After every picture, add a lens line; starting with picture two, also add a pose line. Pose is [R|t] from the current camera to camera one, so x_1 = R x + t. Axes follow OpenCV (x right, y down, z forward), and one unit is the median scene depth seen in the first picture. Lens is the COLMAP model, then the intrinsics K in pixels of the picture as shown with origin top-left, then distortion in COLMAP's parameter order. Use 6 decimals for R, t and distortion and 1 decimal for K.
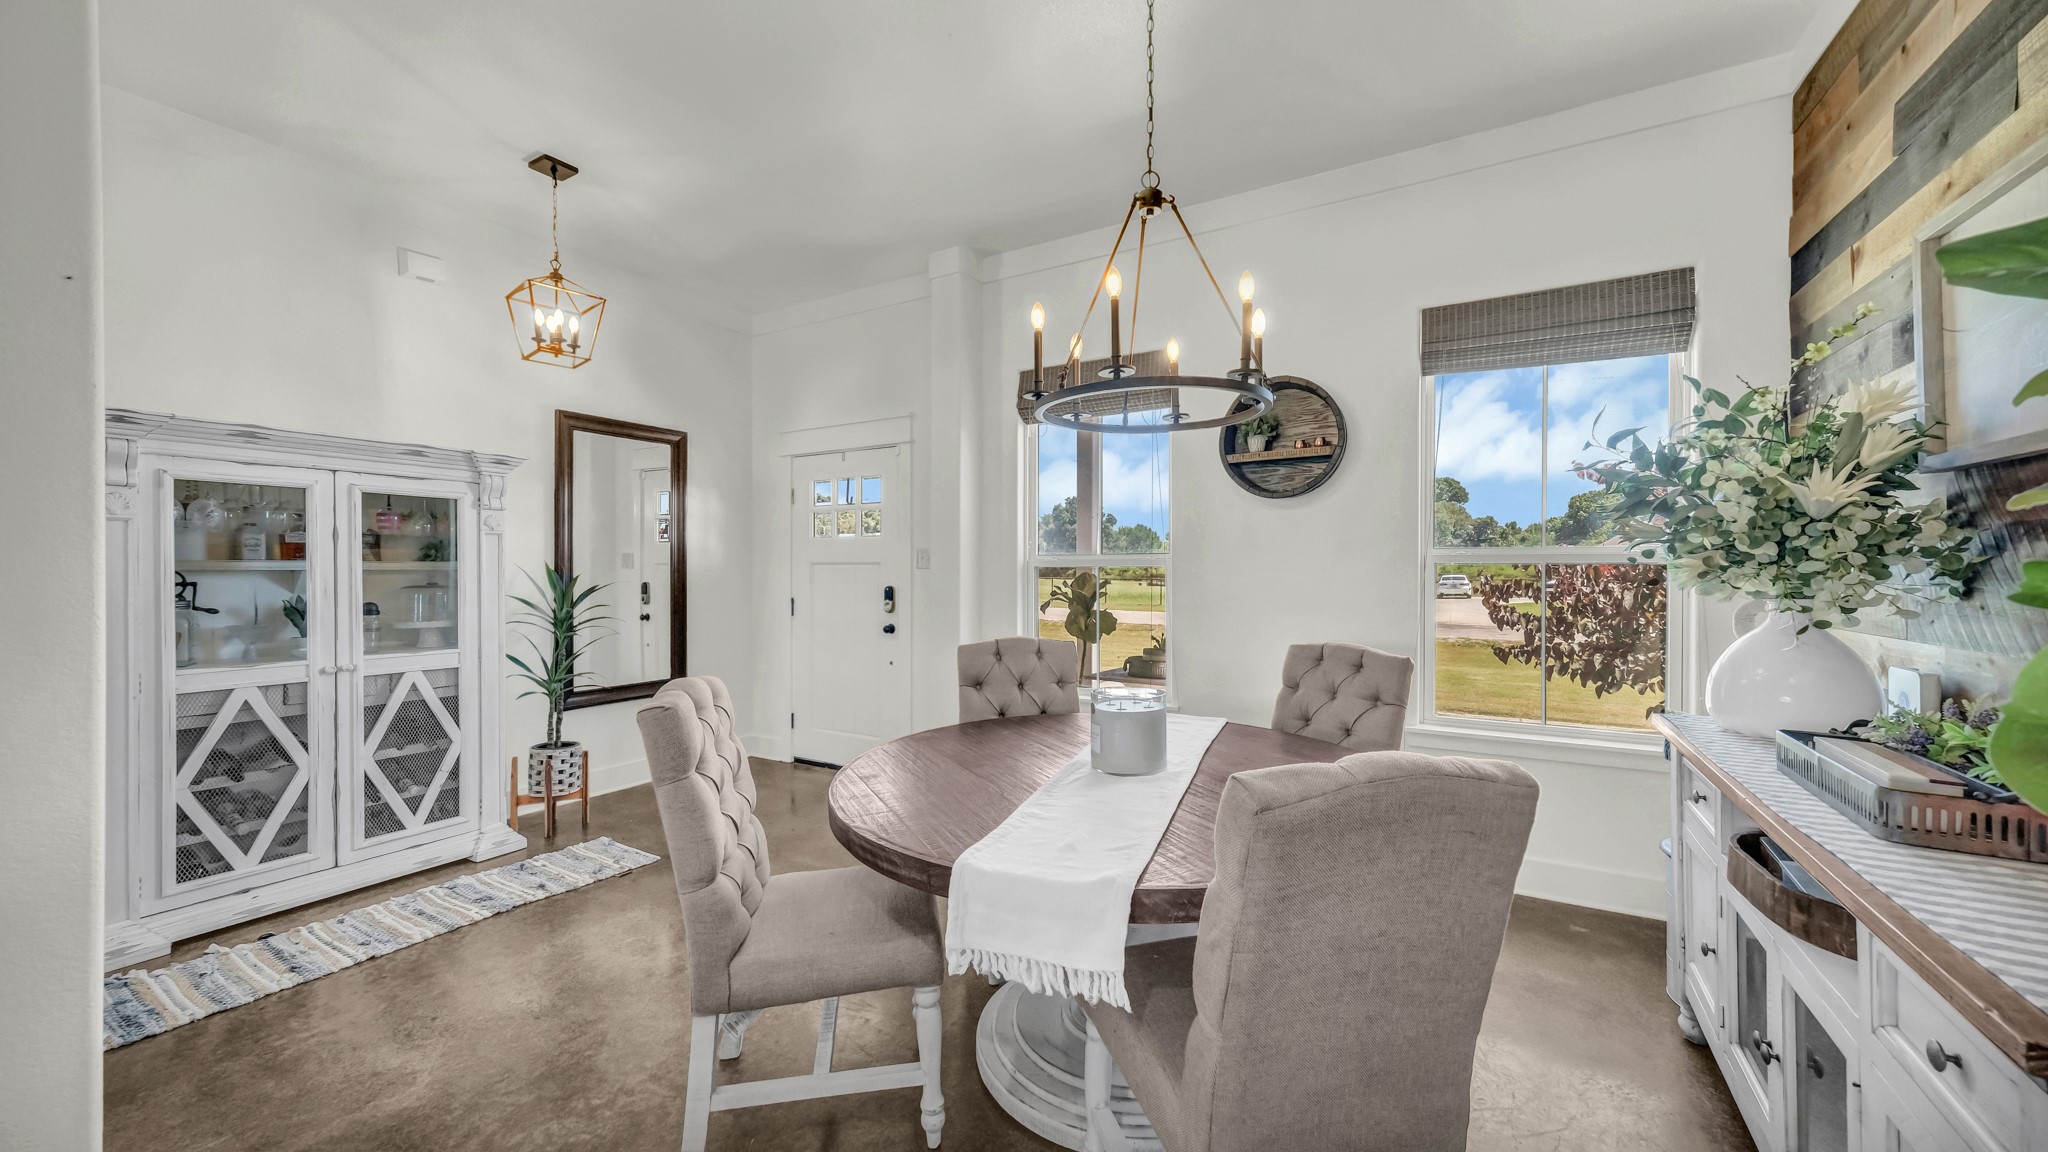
lens RADIAL K [[744.3, 0, 1024.0], [0, 744.3, 576.0], [0, 0, 1]] dist [0.000556, 0.002295]
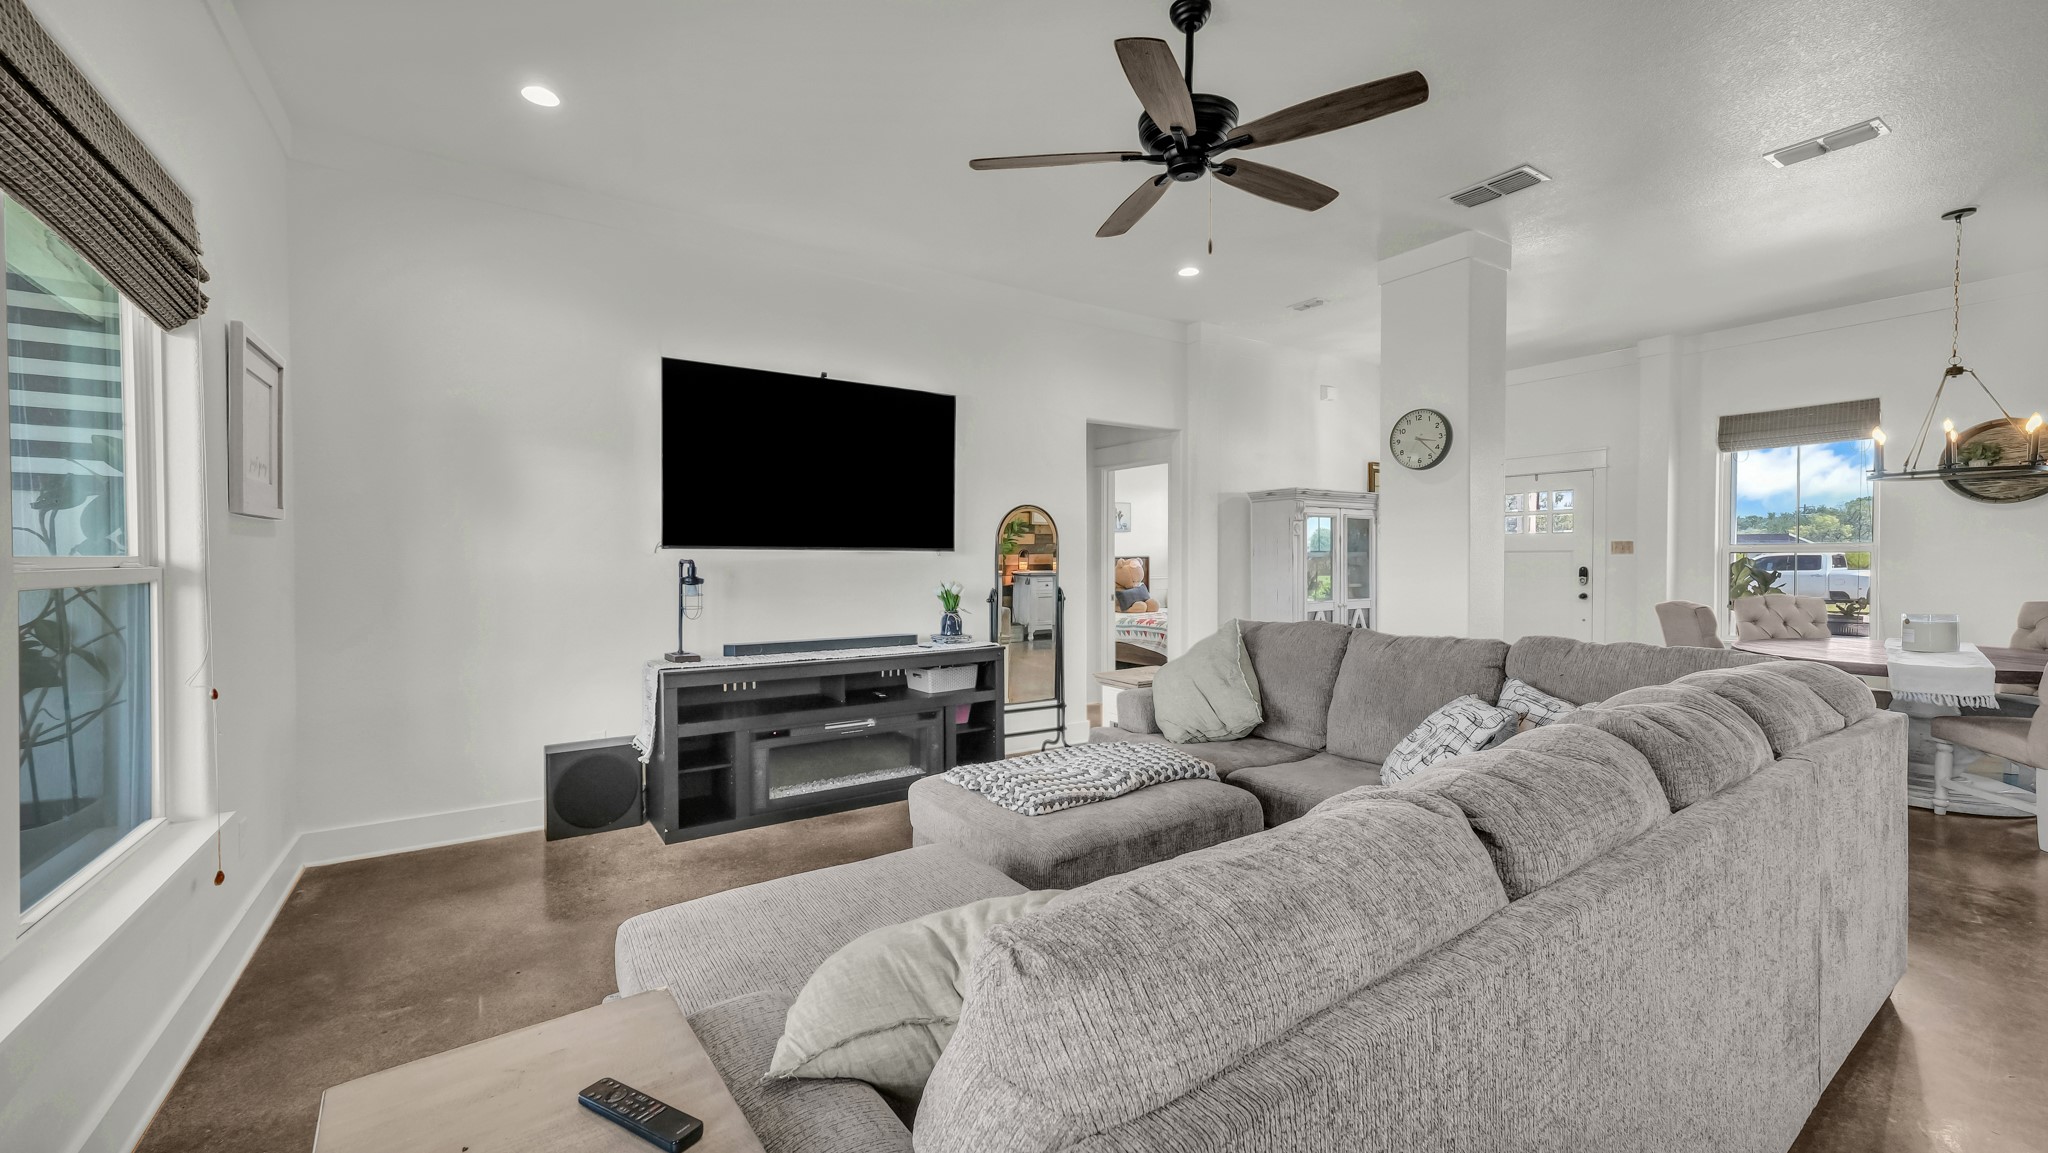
lens RADIAL K [[801.3, 0, 1017.7], [0, 801.3, 572.4], [0, 0, 1]] dist [0.007902, 0.000457]
pose [[0.899675, 0.004850, -0.436534, -0.766695], [-0.000227, 0.999943, 0.010641, 0.012766], [0.436561, -0.009475, 0.899625, -1.390808]]
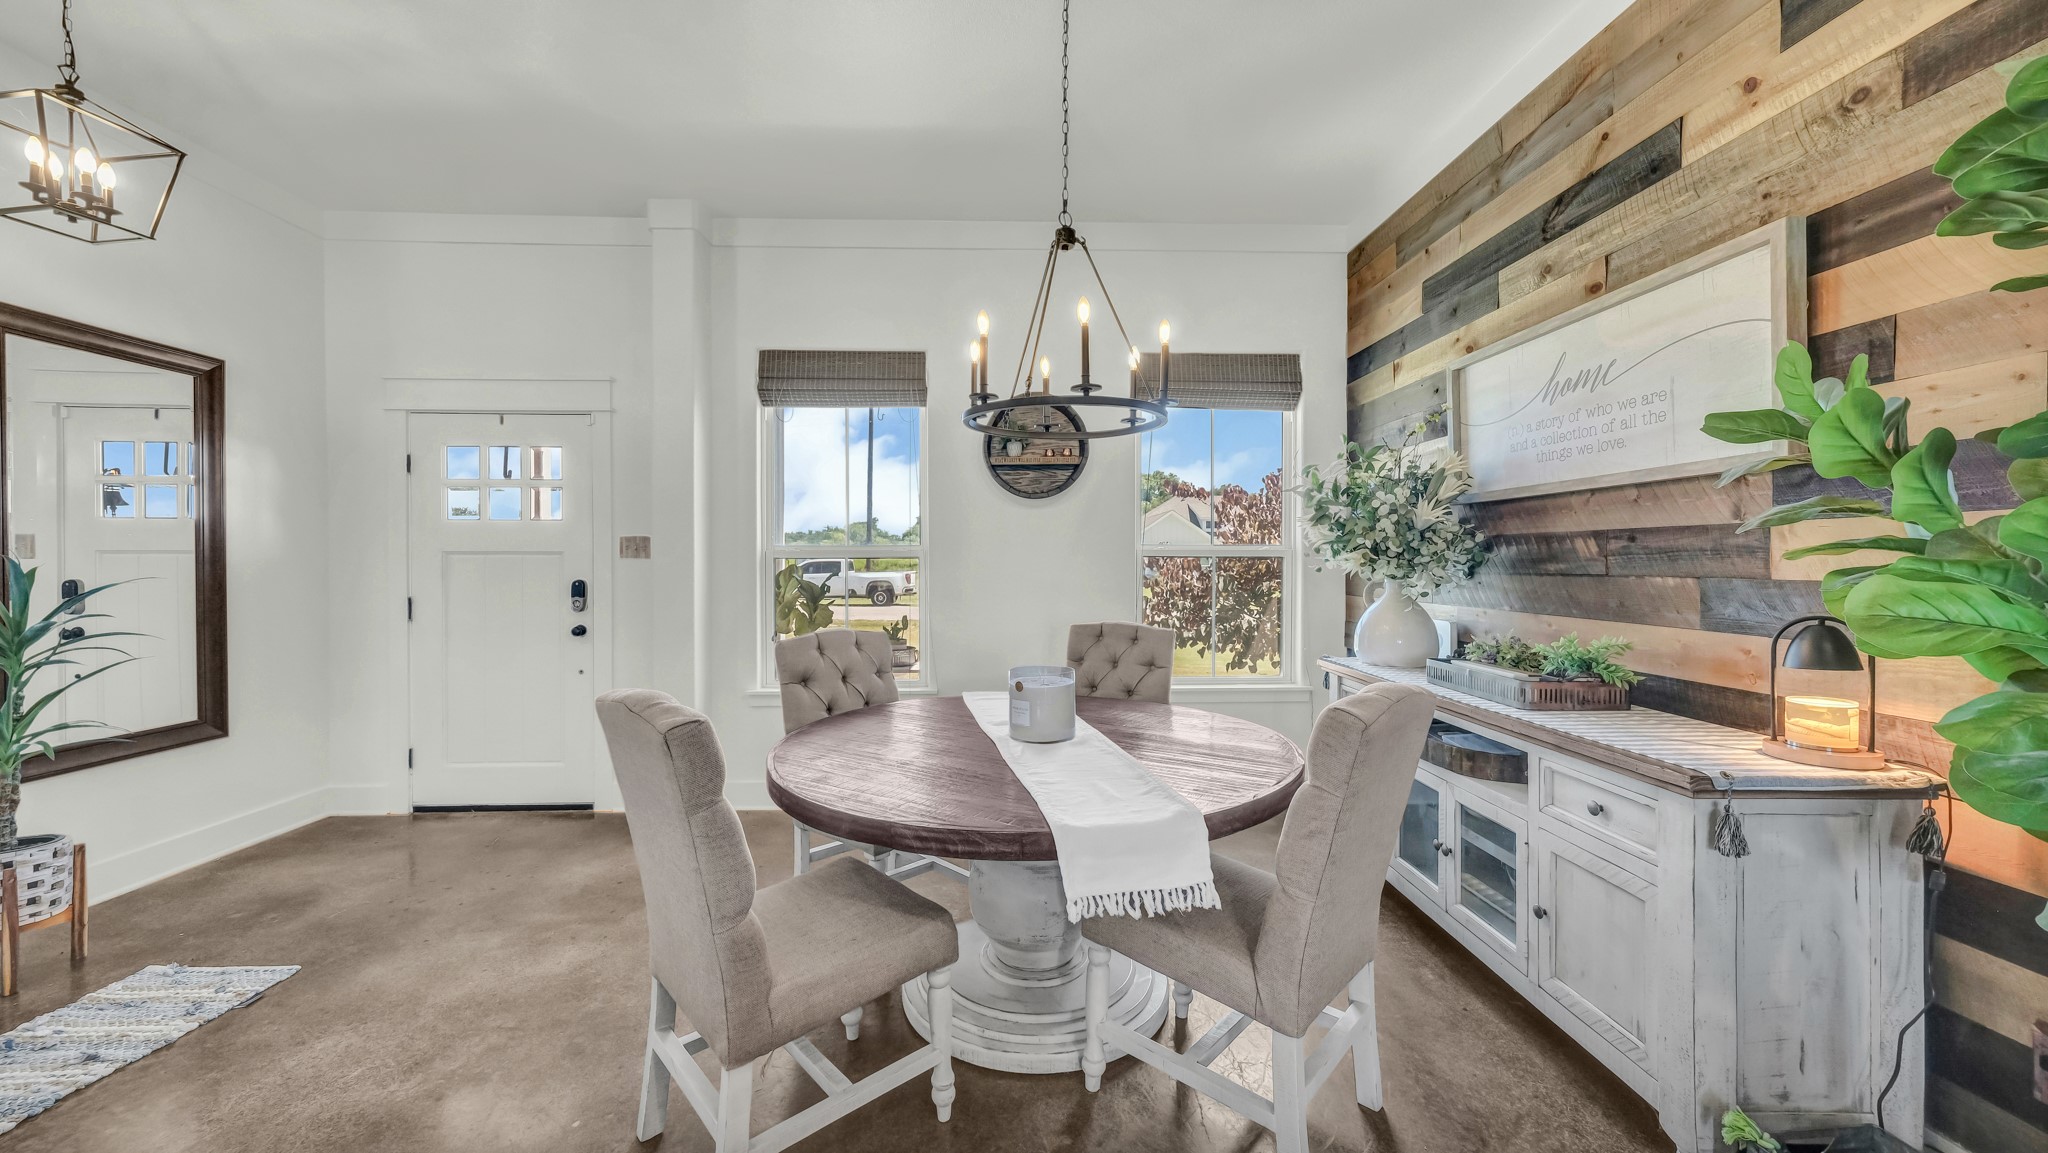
lens RADIAL K [[753.2, 0, 1010.3], [0, 753.2, 573.2], [0, 0, 1]] dist [0.002471, 0.000559]
pose [[0.847990, -0.007379, 0.529961, -0.343511], [0.003259, 0.999957, 0.008709, -0.000035], [-0.530002, -0.005658, 0.847977, 0.041599]]
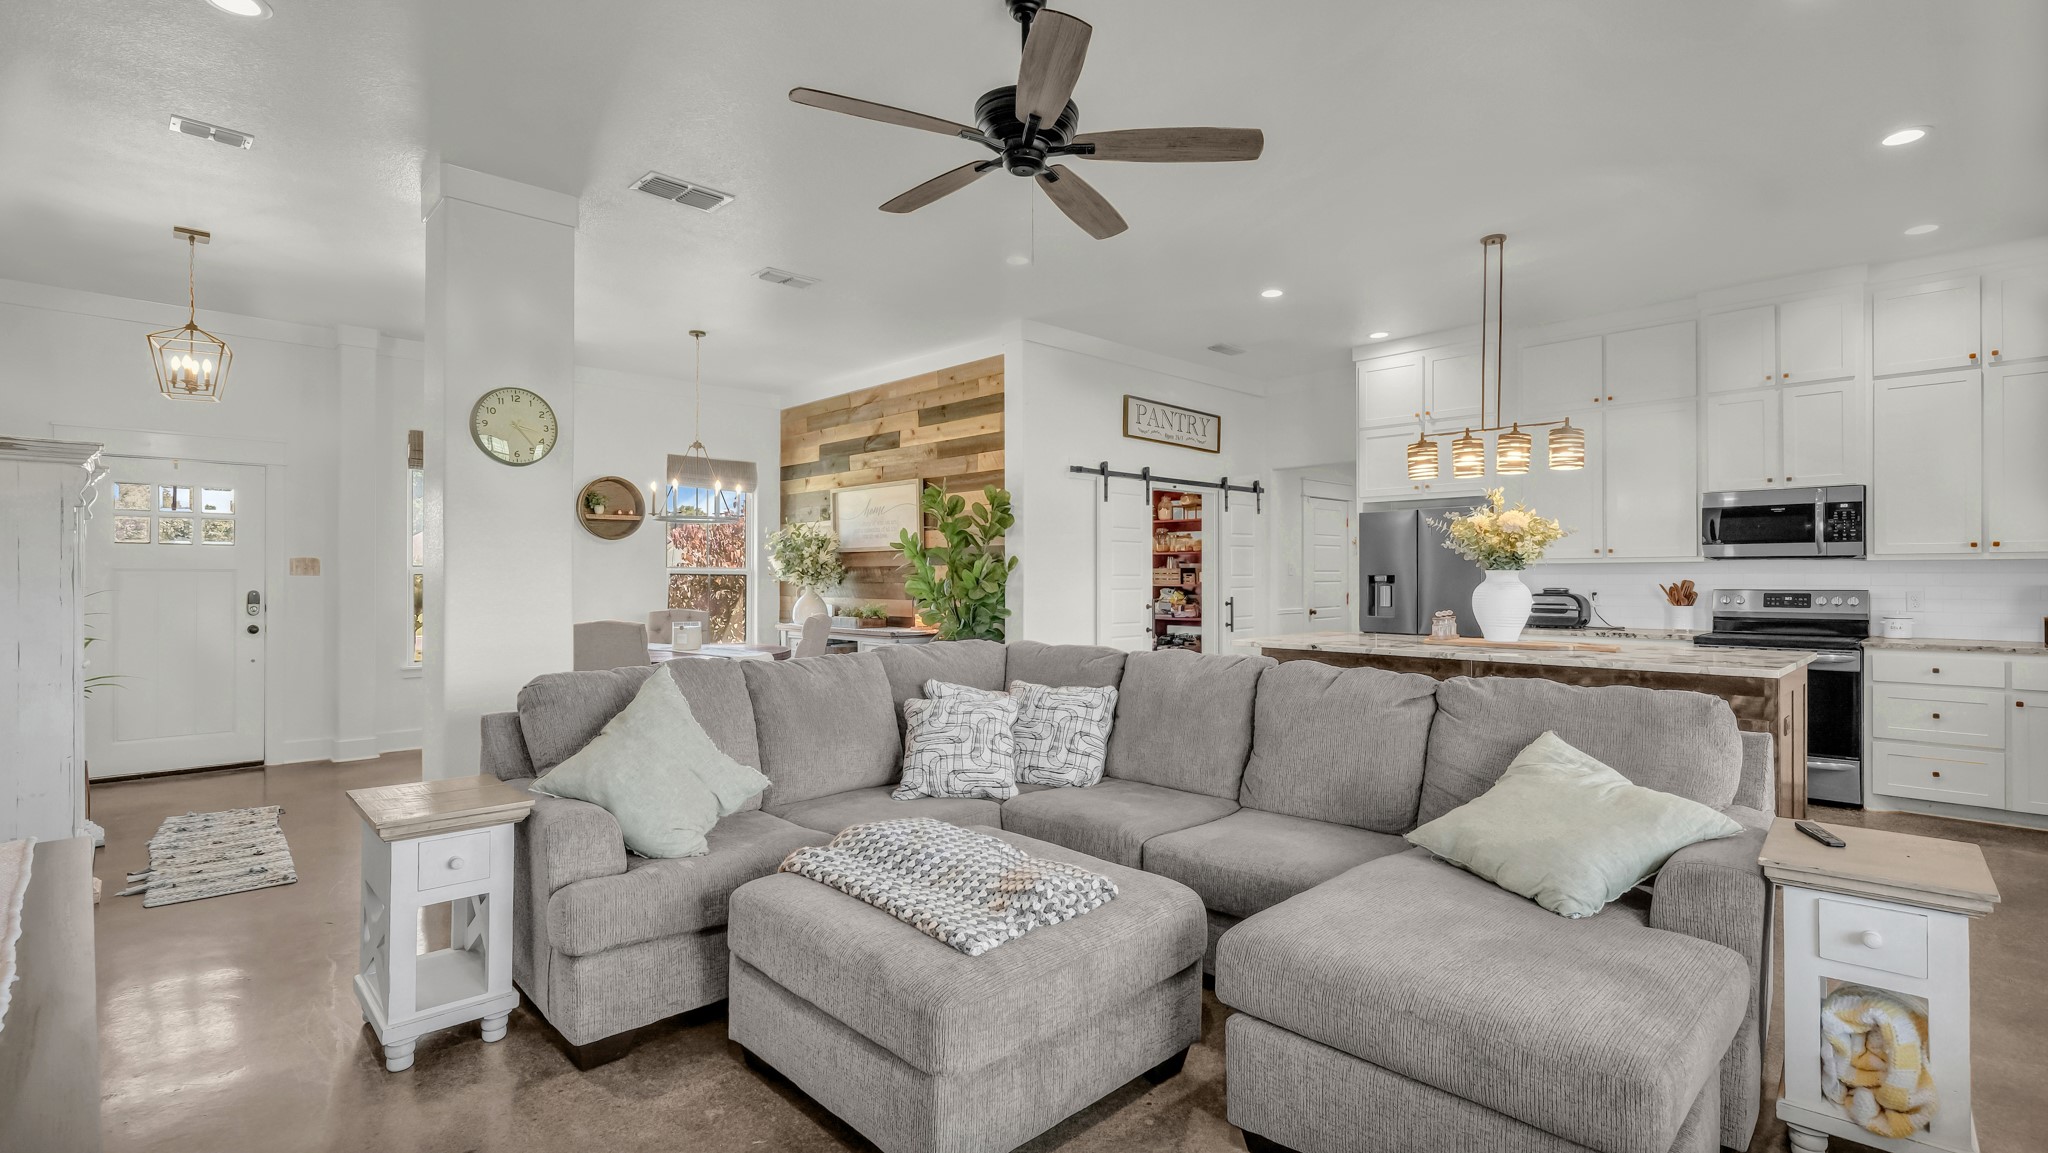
lens RADIAL K [[933.2, 0, 1036.9], [0, 933.2, 573.3], [0, 0, 1]] dist [0.002833, 0.000372]
pose [[0.247798, 0.006319, 0.968791, -1.947301], [0.006169, 0.999948, -0.008101, 0.009265], [-0.968792, 0.007984, 0.247746, -0.742020]]
